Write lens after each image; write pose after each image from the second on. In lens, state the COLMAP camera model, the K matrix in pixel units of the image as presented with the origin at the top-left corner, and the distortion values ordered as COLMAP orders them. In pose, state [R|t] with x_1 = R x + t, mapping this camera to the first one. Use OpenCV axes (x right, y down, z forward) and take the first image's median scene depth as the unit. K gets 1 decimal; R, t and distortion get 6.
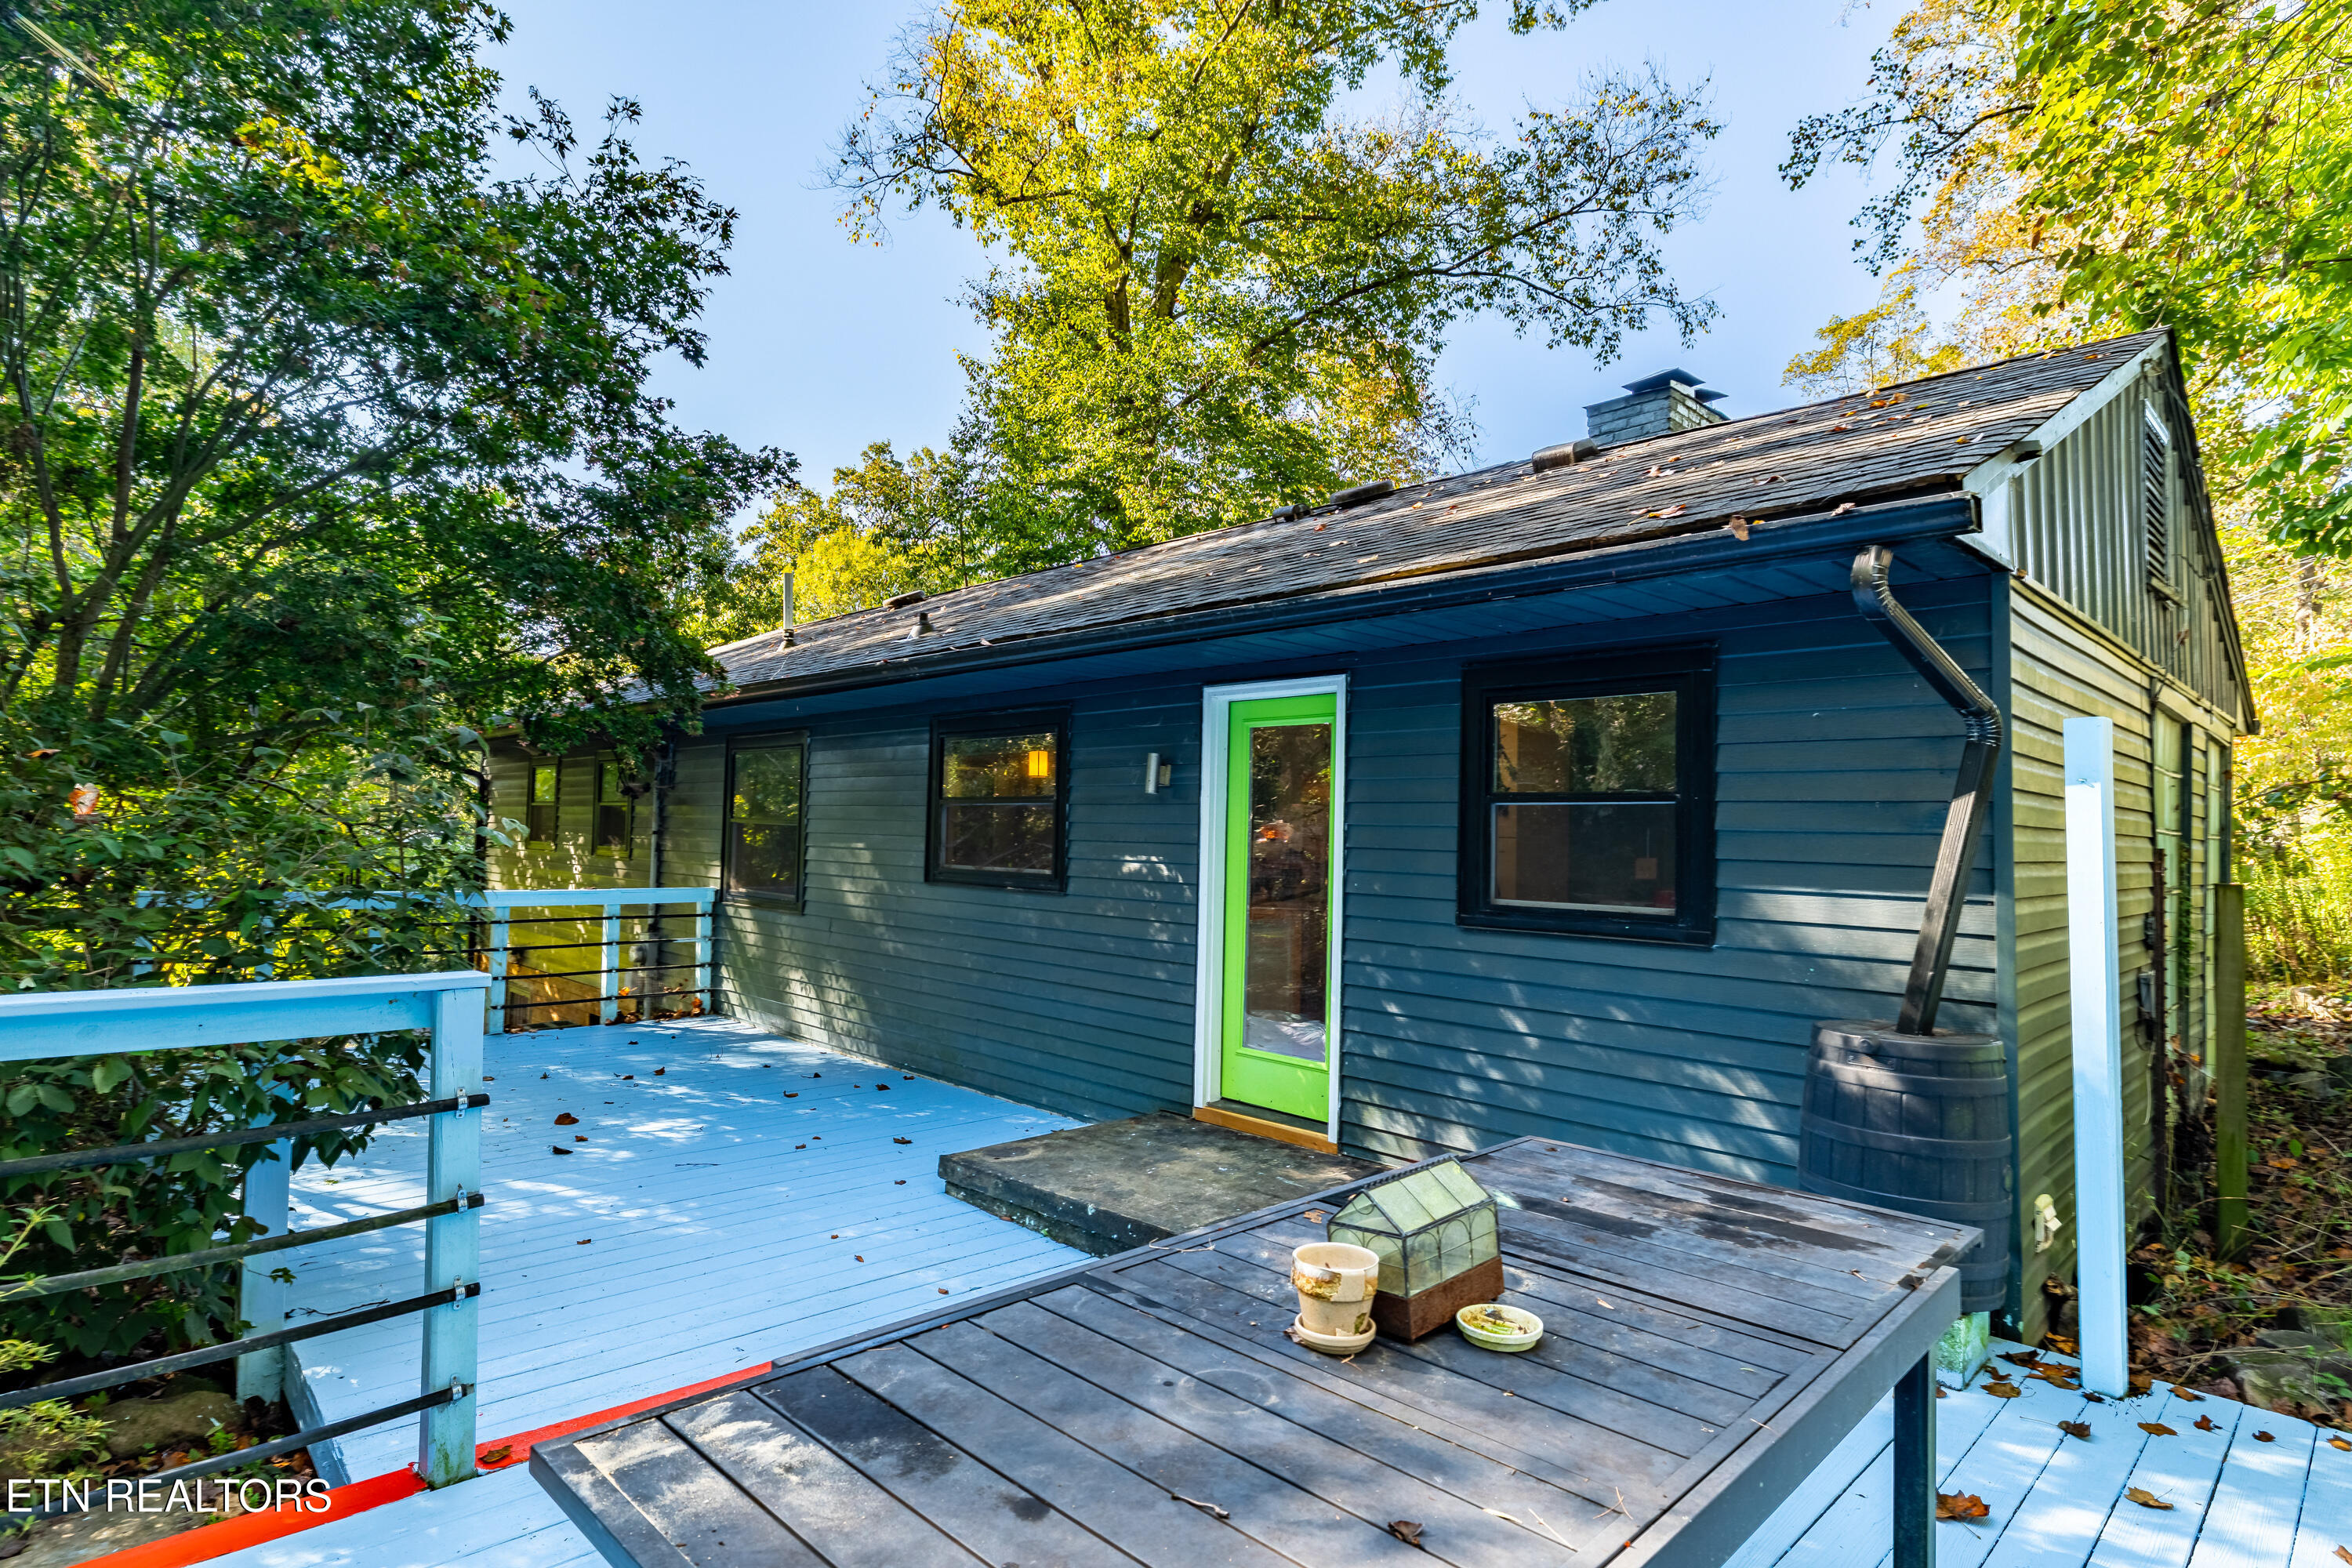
lens RADIAL K [[1211.4, 0, 1174.2], [0, 1211.4, 783.1], [0, 0, 1]] dist [-0.007932, 0.000823]
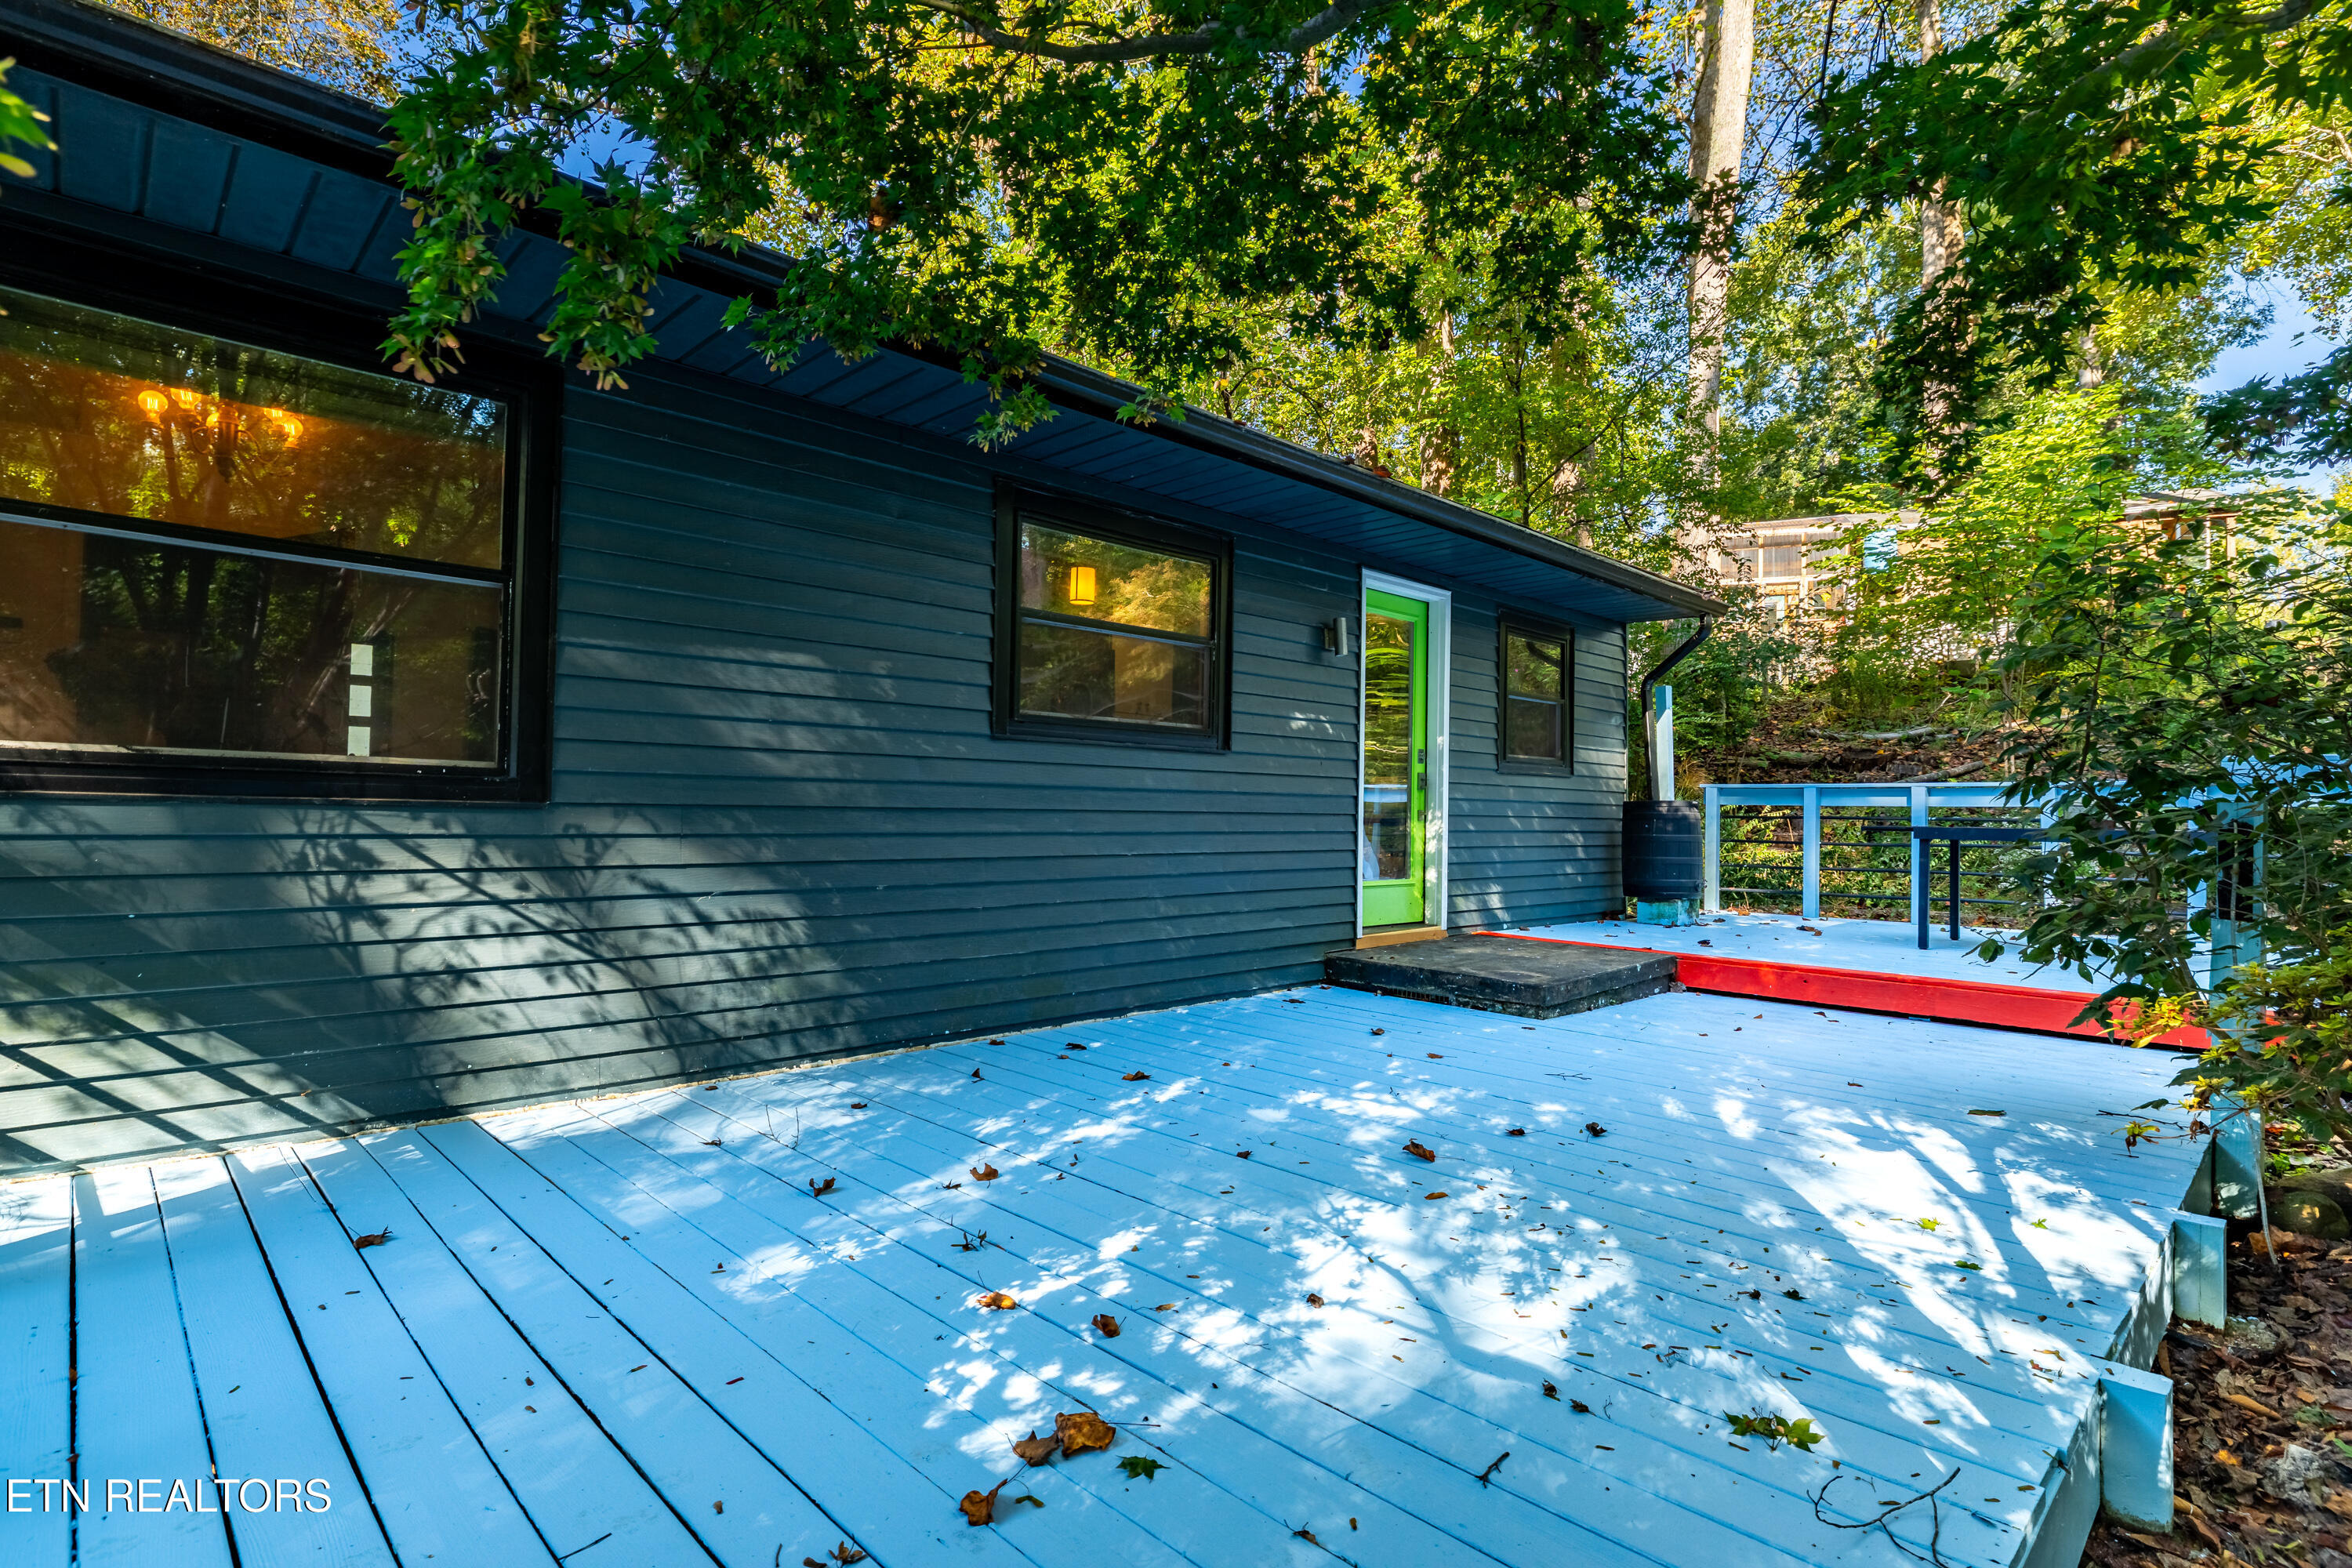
lens RADIAL K [[1175.0, 0, 1169.8], [0, 1175.0, 779.2], [0, 0, 1]] dist [-0.004838, -0.000120]
pose [[0.015279, 0.008248, 0.999849, -0.321891], [-0.055365, 0.998439, -0.007390, 0.040510], [-0.998349, -0.055244, 0.015712, 0.344541]]
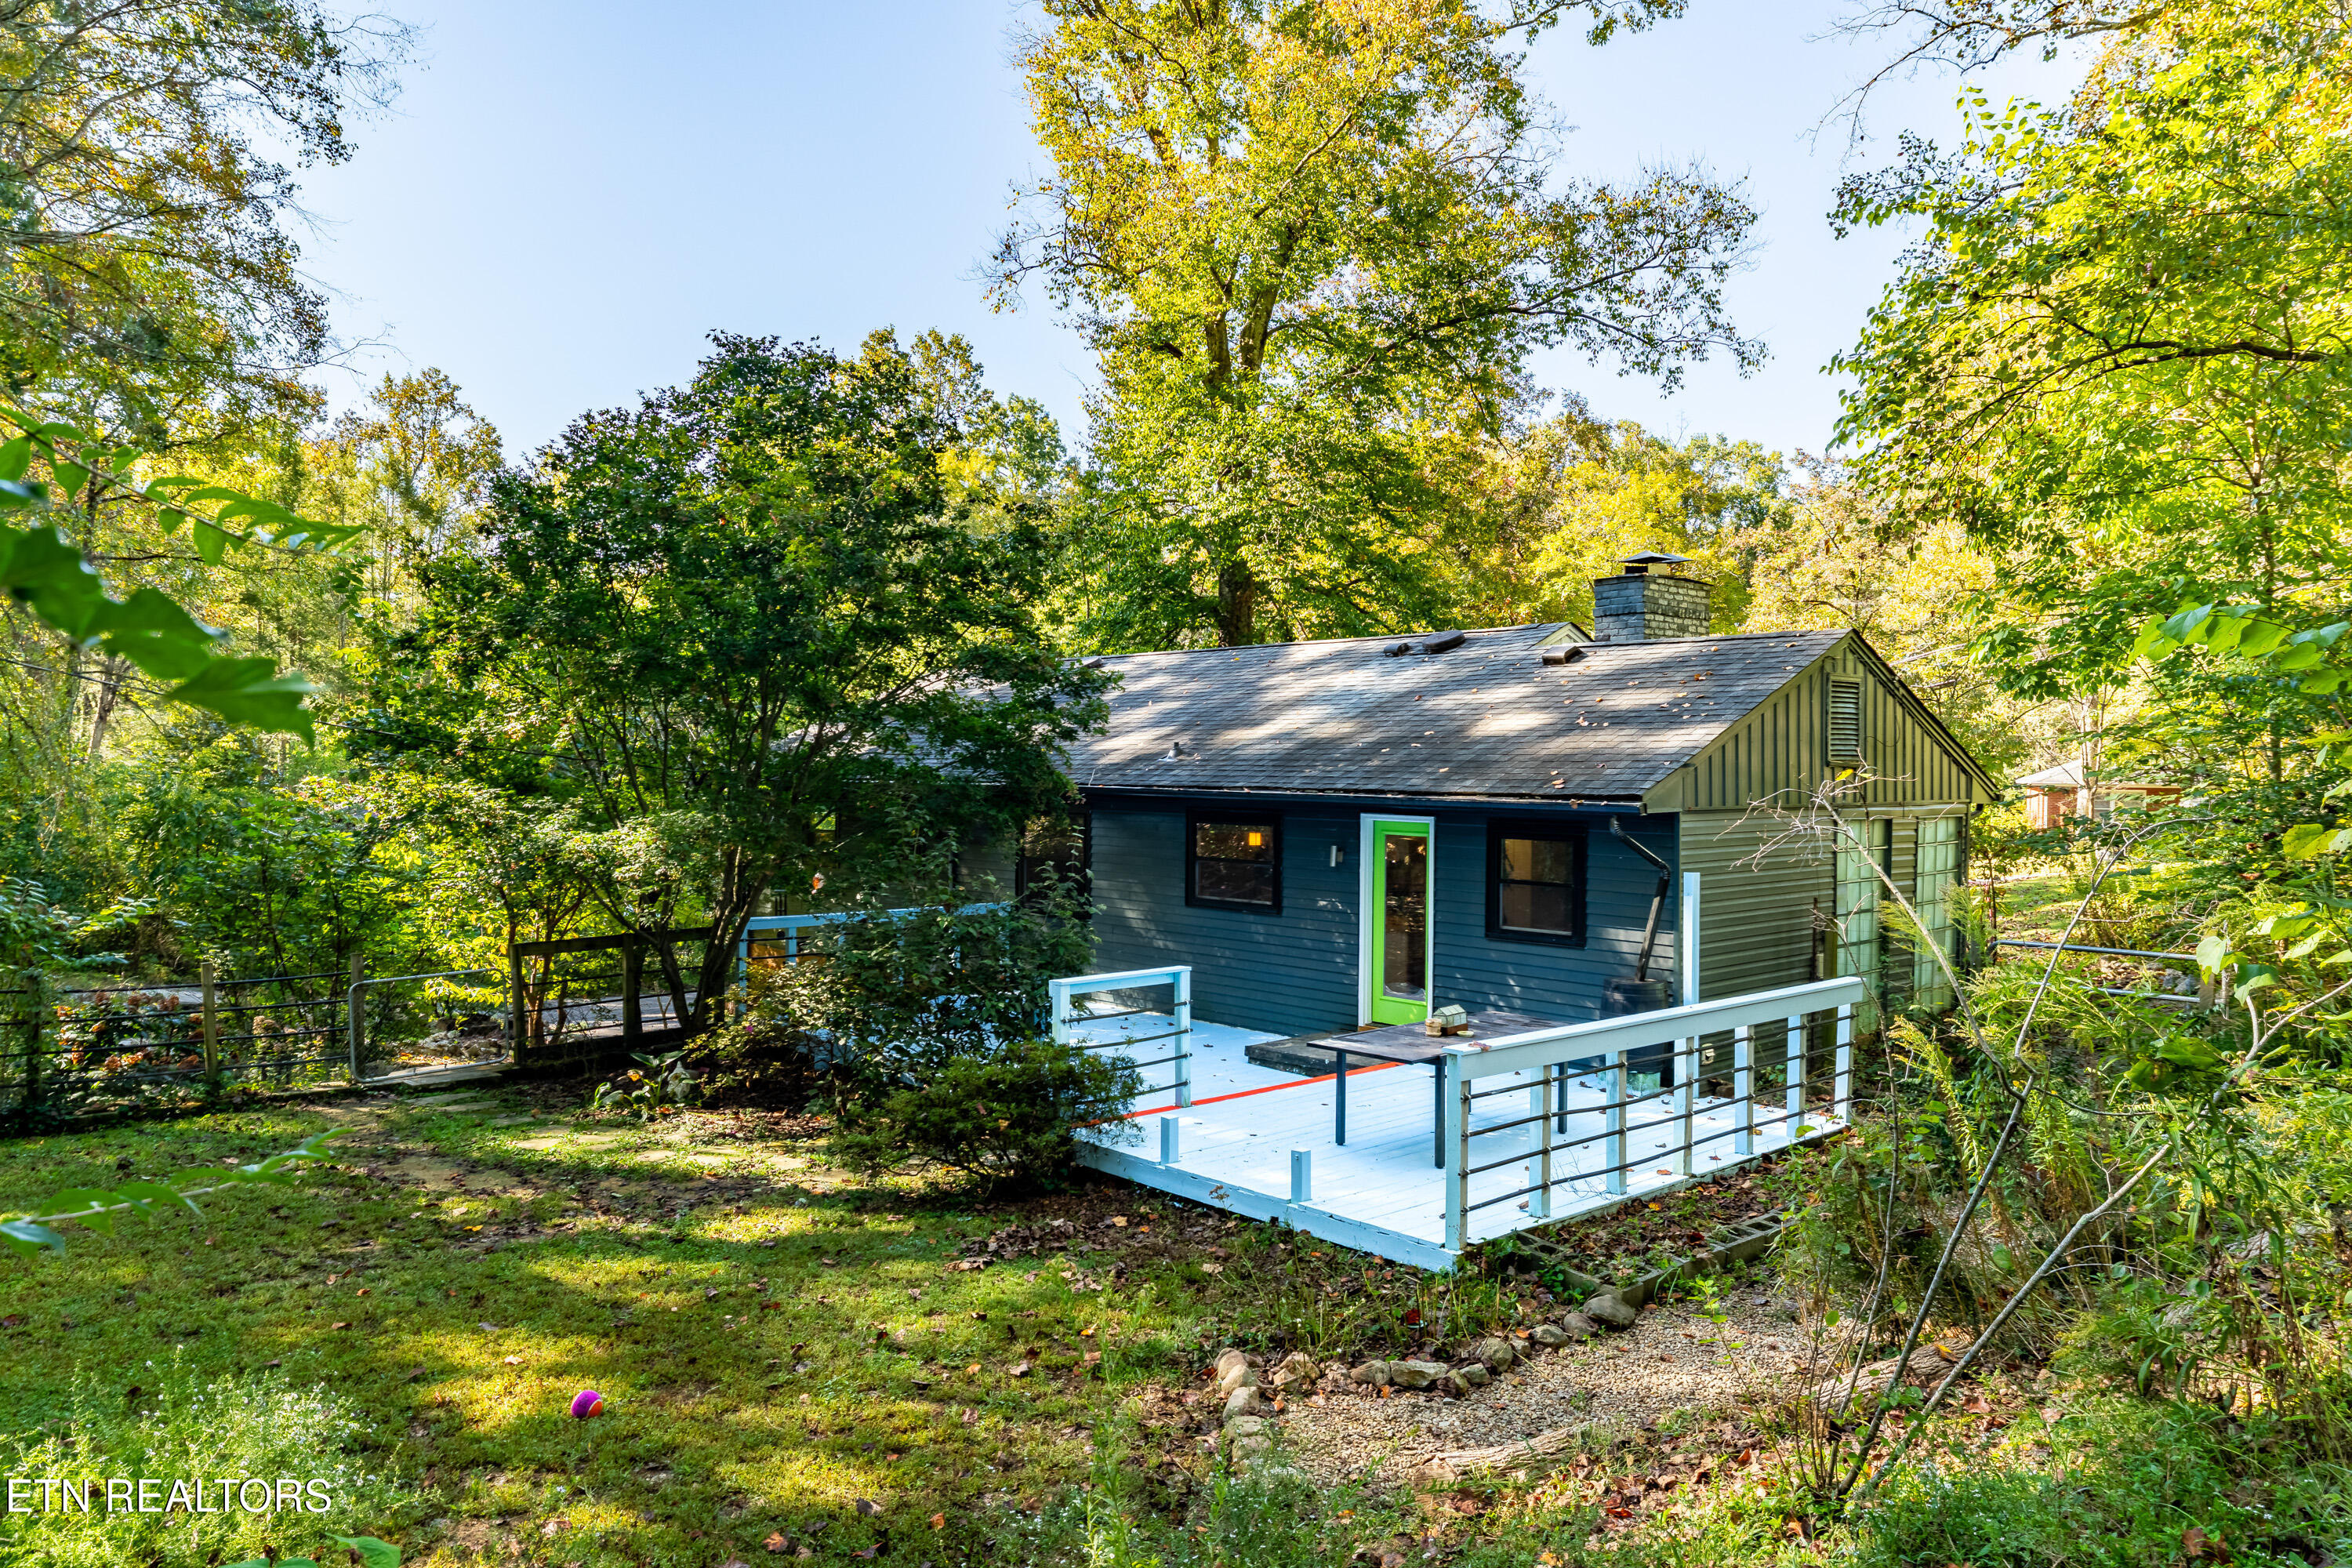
lens RADIAL K [[1570.7, 0, 1175.7], [0, 1570.7, 778.7], [0, 0, 1]] dist [-0.030323, -0.001424]
pose [[0.999647, -0.012734, -0.023306, -0.063899], [0.013892, 0.998641, 0.050239, -0.079379], [0.022634, -0.050546, 0.998465, -0.455102]]
